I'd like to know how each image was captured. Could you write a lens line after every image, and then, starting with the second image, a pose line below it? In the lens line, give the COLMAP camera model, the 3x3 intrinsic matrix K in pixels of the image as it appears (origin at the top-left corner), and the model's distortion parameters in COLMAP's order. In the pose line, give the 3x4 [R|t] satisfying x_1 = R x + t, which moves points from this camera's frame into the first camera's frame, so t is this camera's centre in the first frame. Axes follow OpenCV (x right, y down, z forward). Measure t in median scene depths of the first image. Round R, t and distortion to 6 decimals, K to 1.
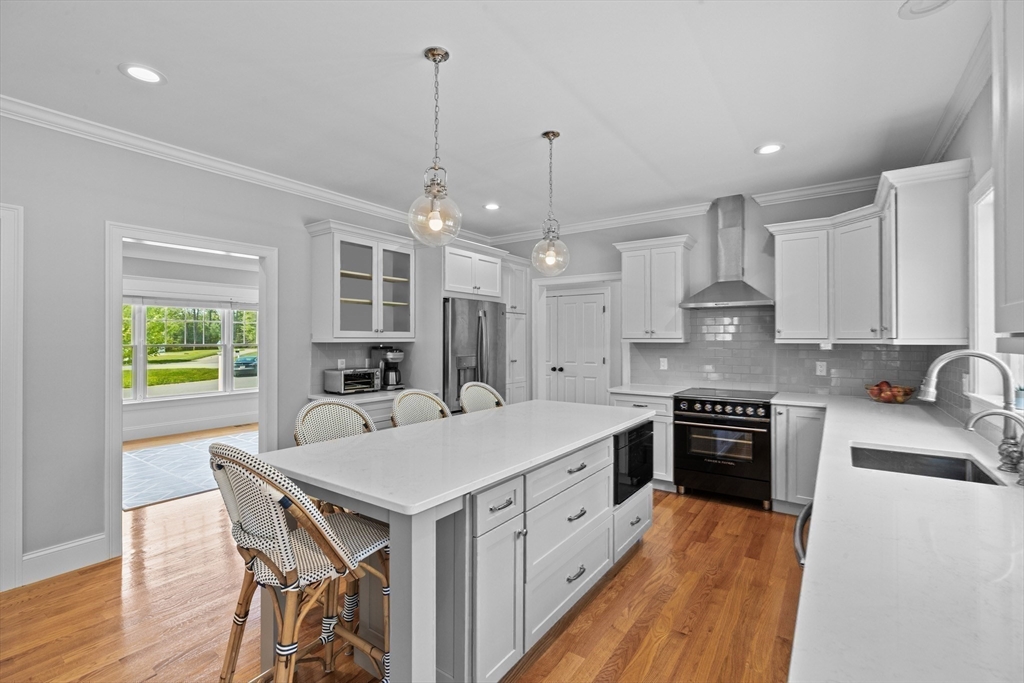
lens RADIAL K [[459.4, 0, 512.0], [0, 459.4, 341.5], [0, 0, 1]] dist [0.001933, 0.000211]
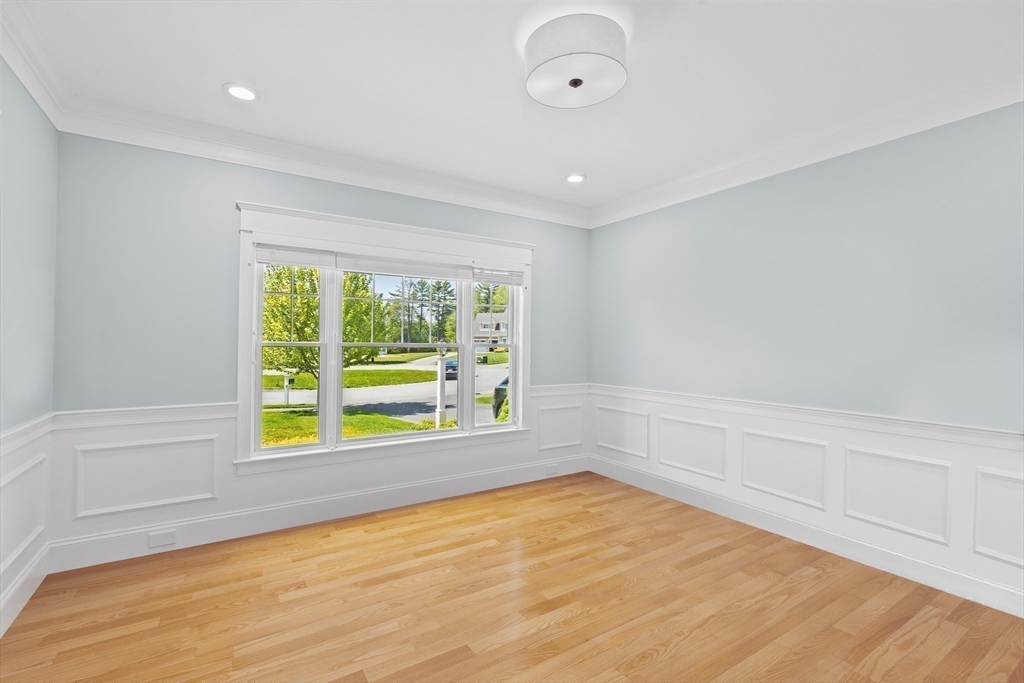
lens RADIAL K [[459.4, 0, 512.0], [0, 459.4, 341.5], [0, 0, 1]] dist [0.001933, 0.000211]
pose [[0.927635, 0.000278, -0.373488, -0.101171], [-0.003967, 0.999951, -0.009109, 0.002162], [0.373467, 0.009932, 0.927590, 0.142046]]
